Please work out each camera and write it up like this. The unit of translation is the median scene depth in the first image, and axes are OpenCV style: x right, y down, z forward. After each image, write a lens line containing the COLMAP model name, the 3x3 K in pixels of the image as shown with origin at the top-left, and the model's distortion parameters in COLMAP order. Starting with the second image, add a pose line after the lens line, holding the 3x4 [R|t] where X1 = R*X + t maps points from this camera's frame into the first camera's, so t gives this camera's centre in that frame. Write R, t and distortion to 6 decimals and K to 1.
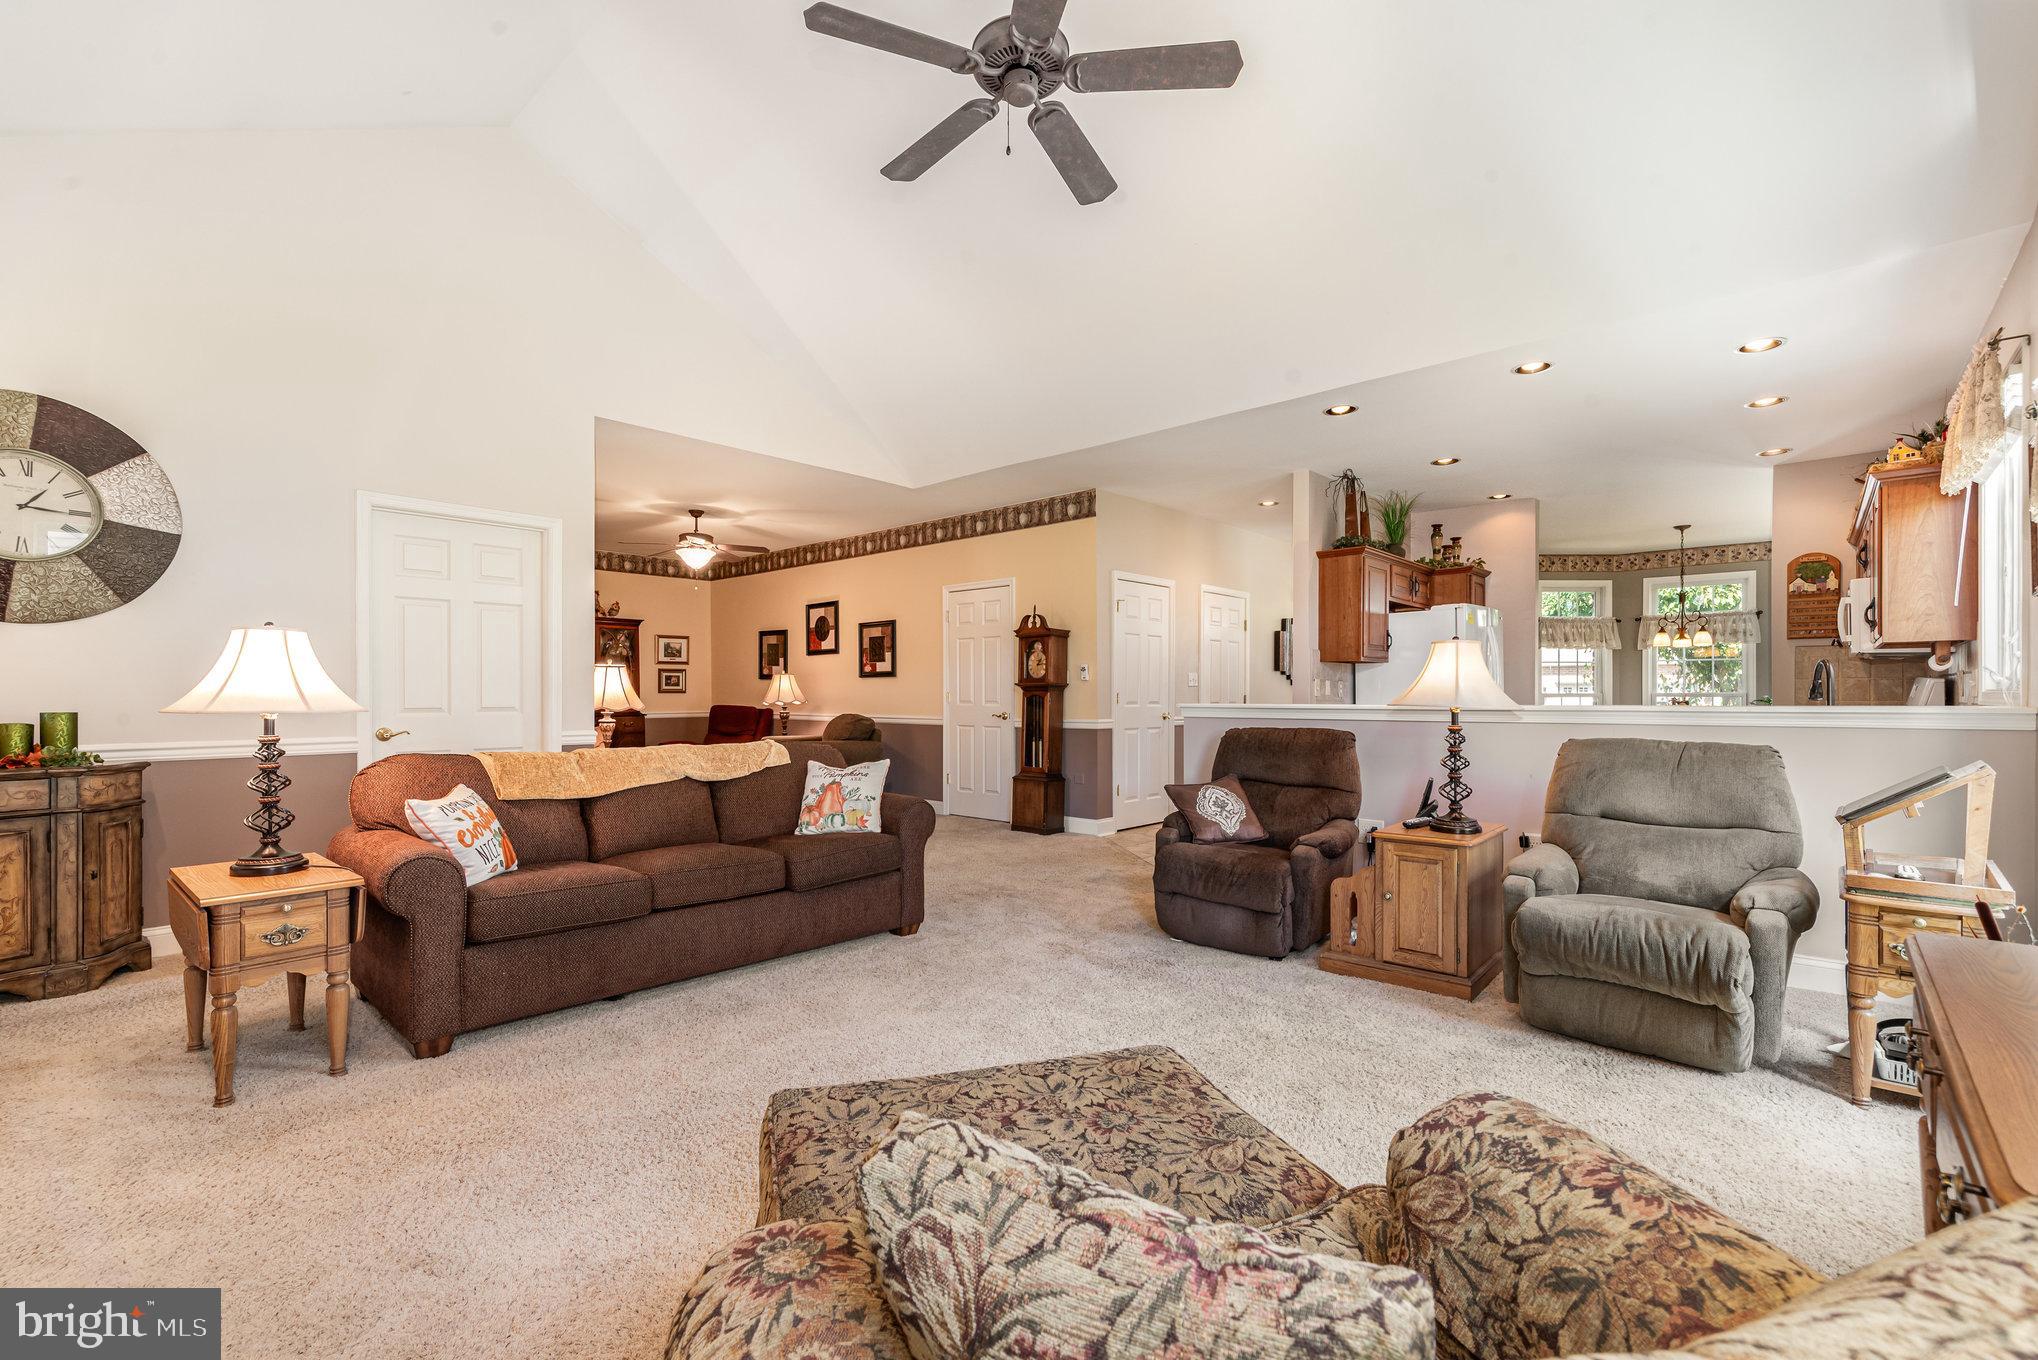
lens RADIAL K [[875.3, 0, 1030.7], [0, 875.3, 692.2], [0, 0, 1]] dist [-0.000262, -0.001274]
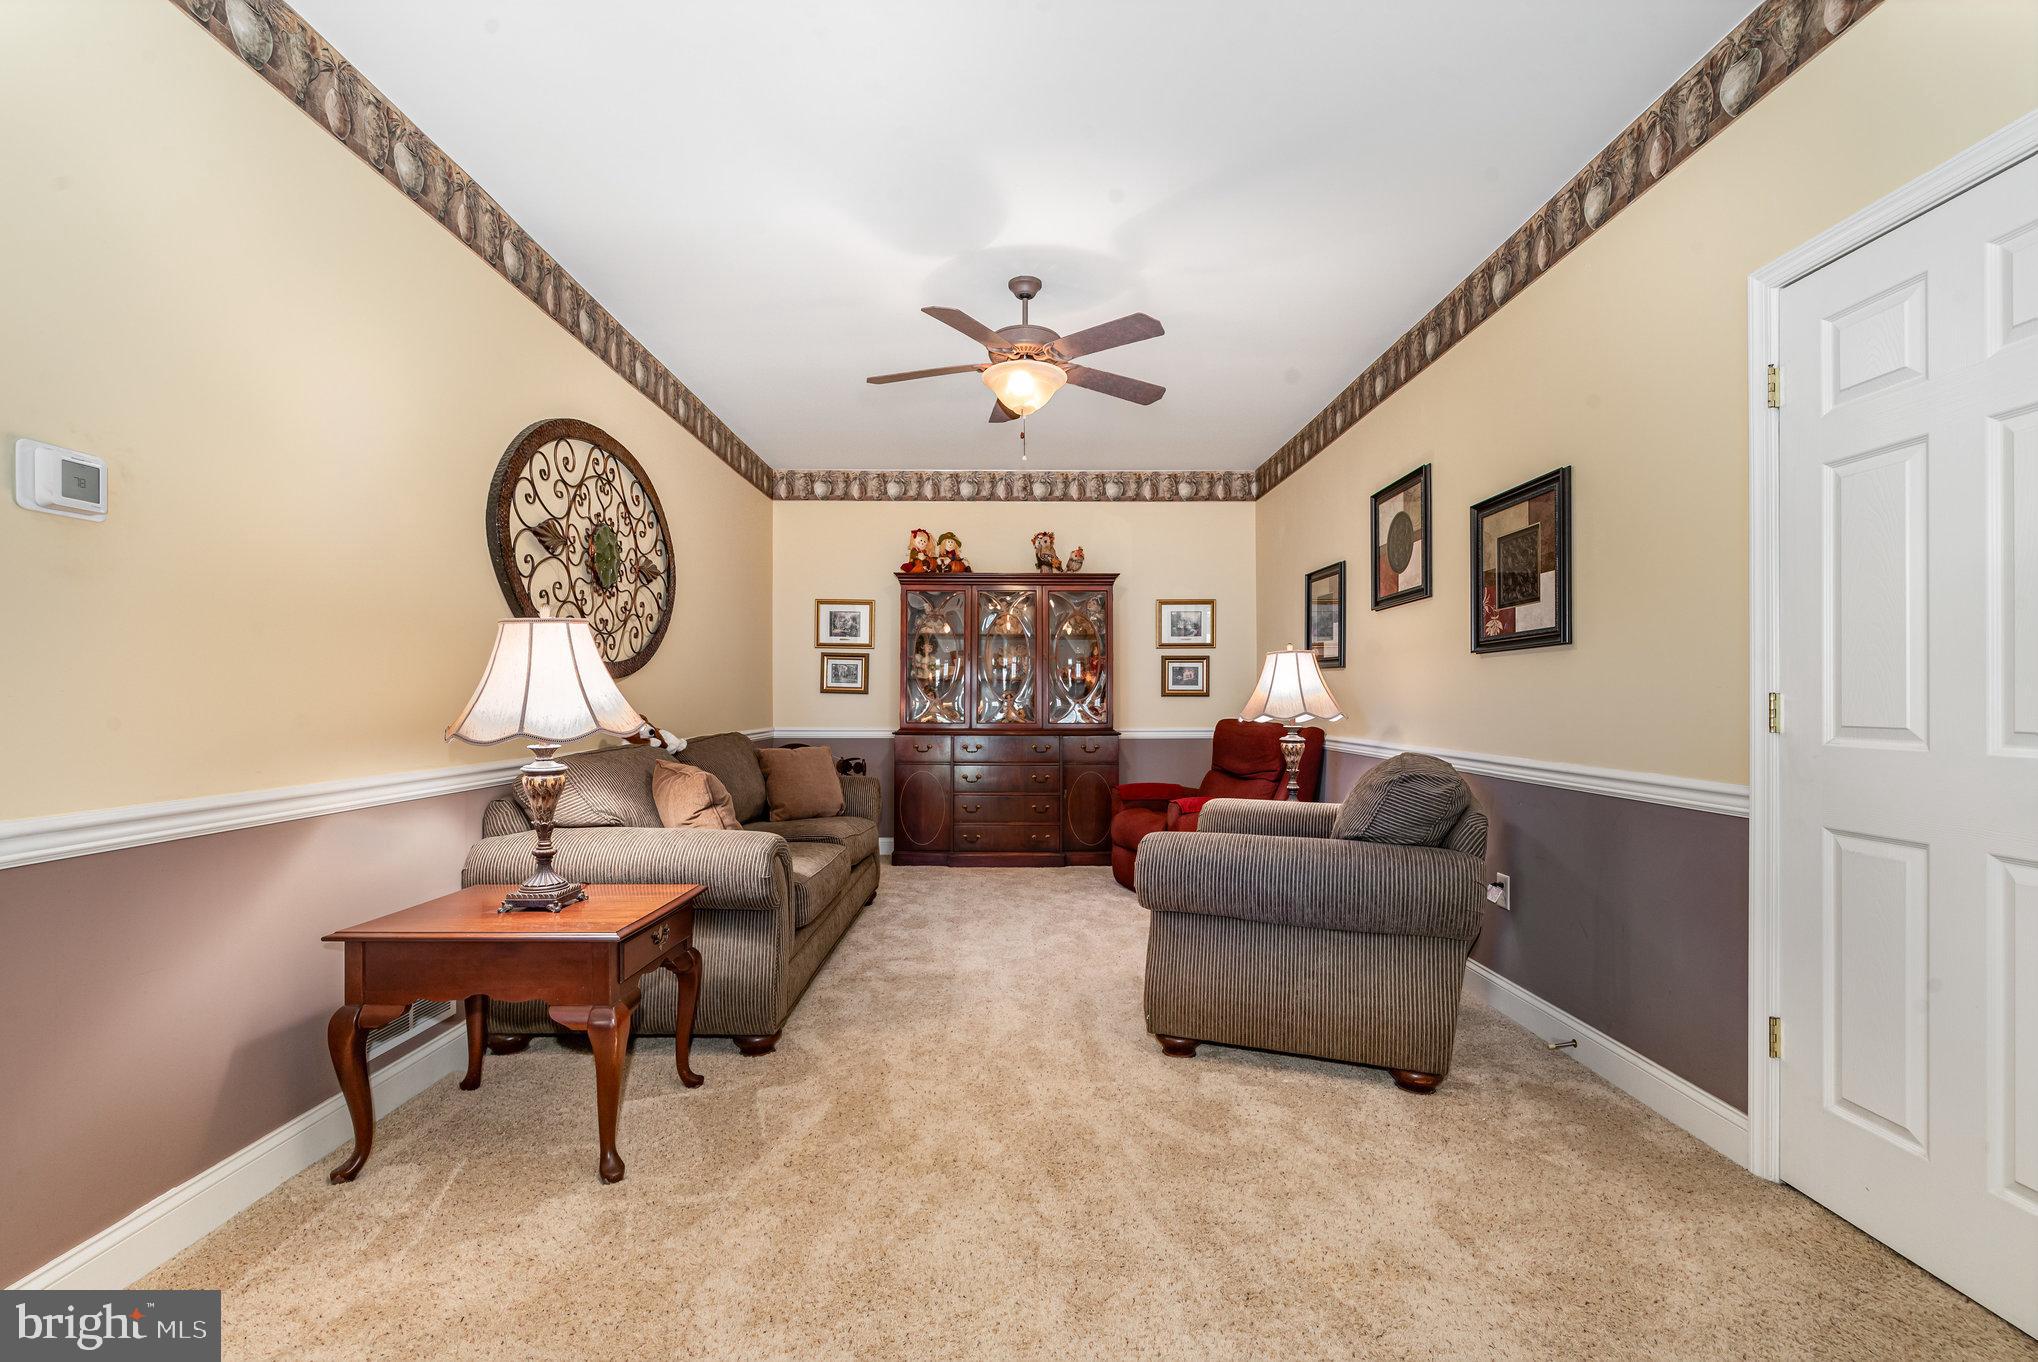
lens RADIAL K [[880.5, 0, 1015.5], [0, 880.5, 698.3], [0, 0, 1]] dist [0.000360, -0.000059]
pose [[0.658936, -0.002289, -0.752196, -0.043277], [0.003345, 0.999994, -0.000113, 0.001624], [0.752192, -0.002441, 0.658940, 0.601252]]
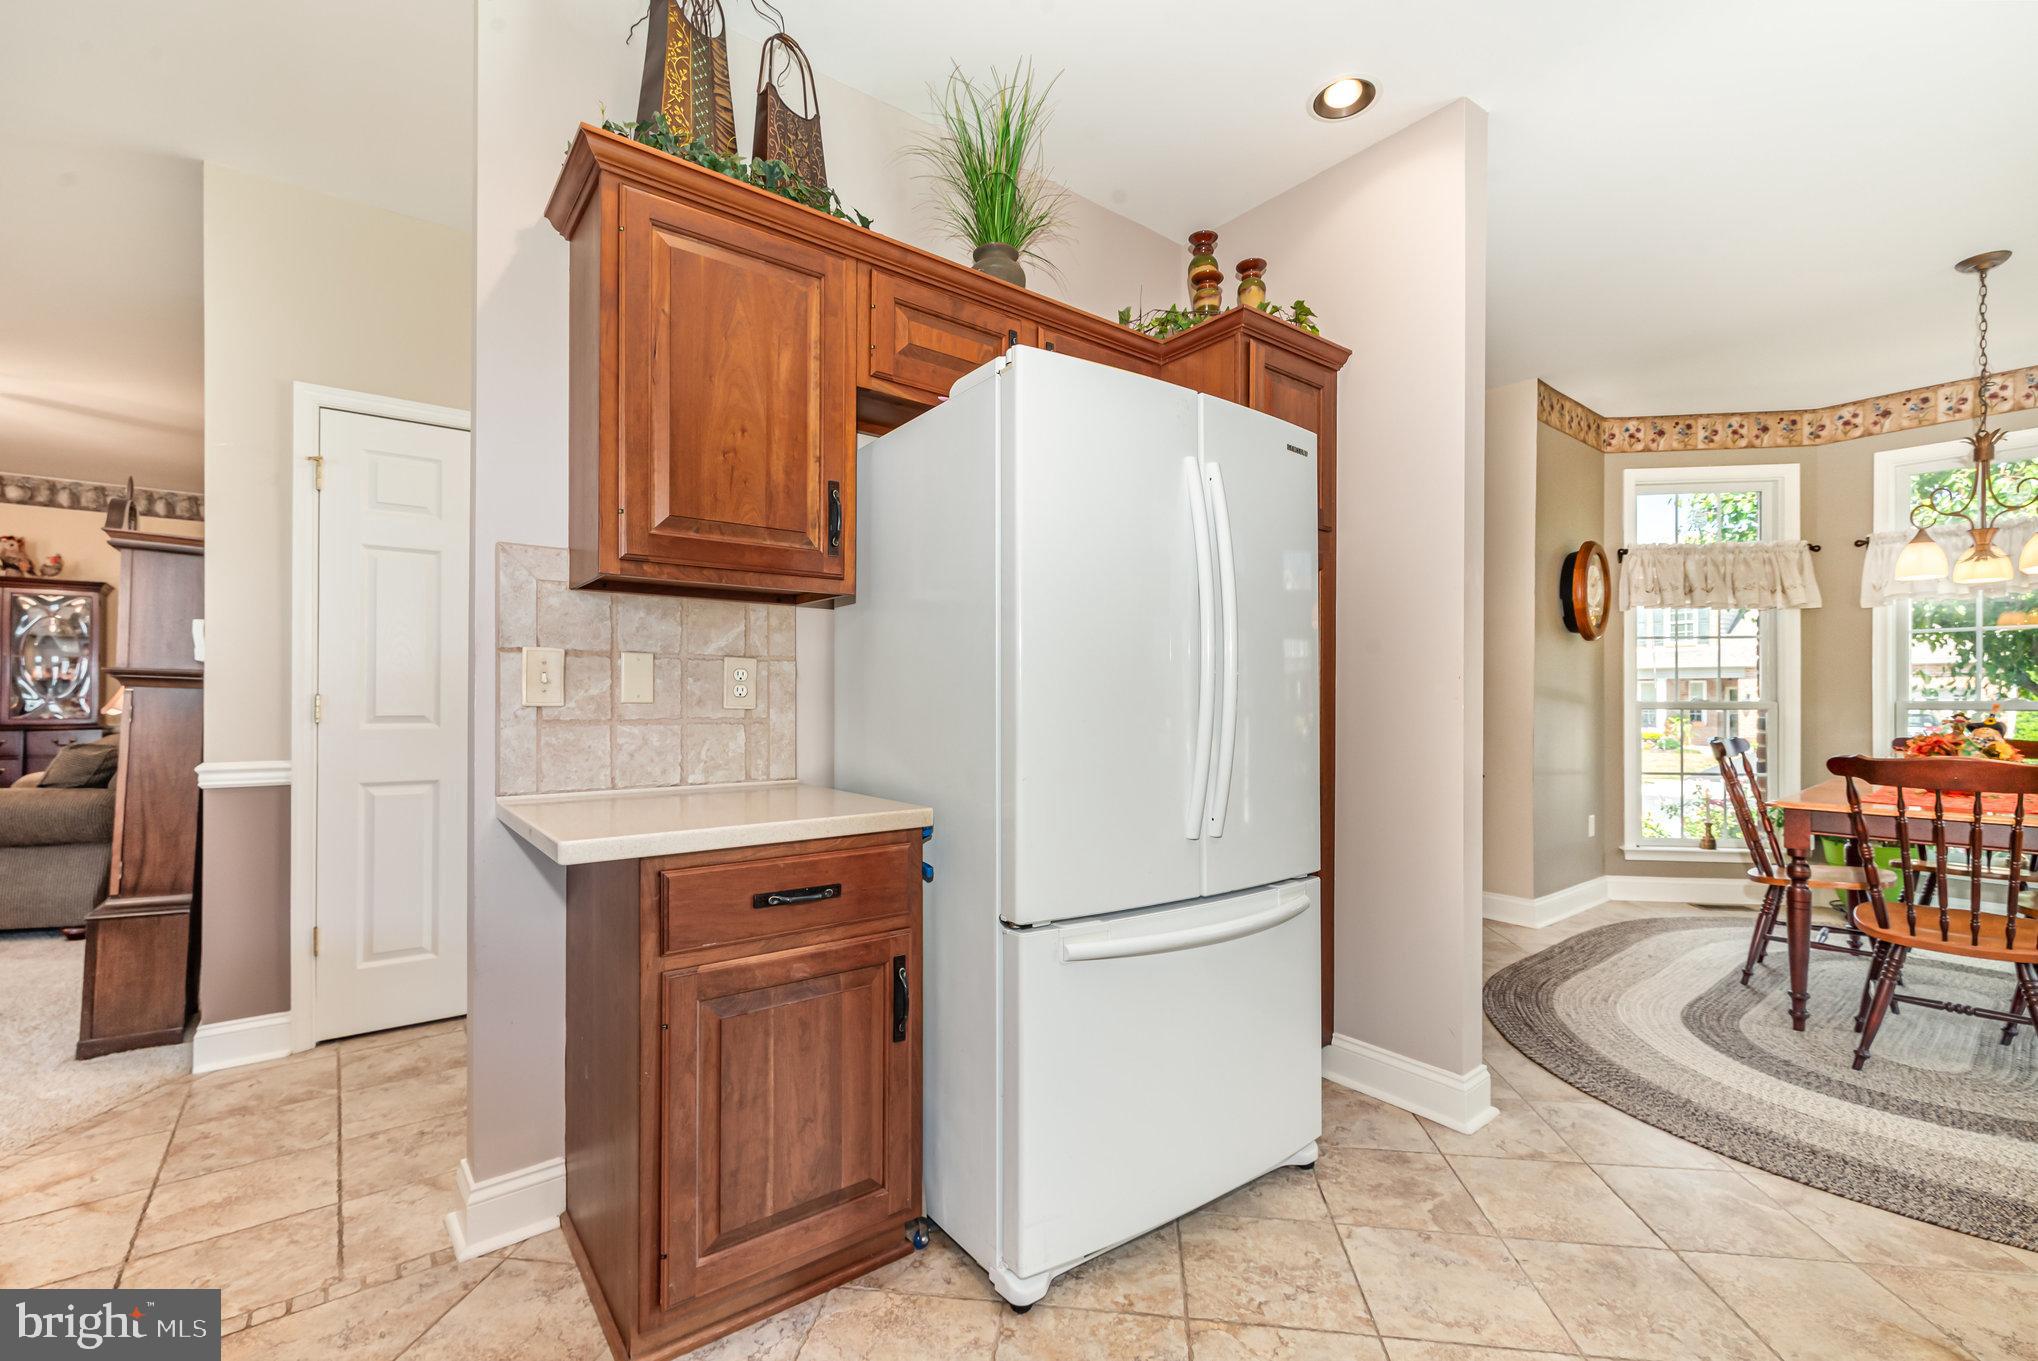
lens RADIAL K [[875.3, 0, 1013.0], [0, 875.3, 697.8], [0, 0, 1]] dist [-0.000262, -0.001274]
pose [[0.984103, 0.001493, -0.177592, 0.377085], [-0.002119, 0.999992, -0.003334, 0.002420], [0.177586, 0.003657, 0.984099, 0.524396]]
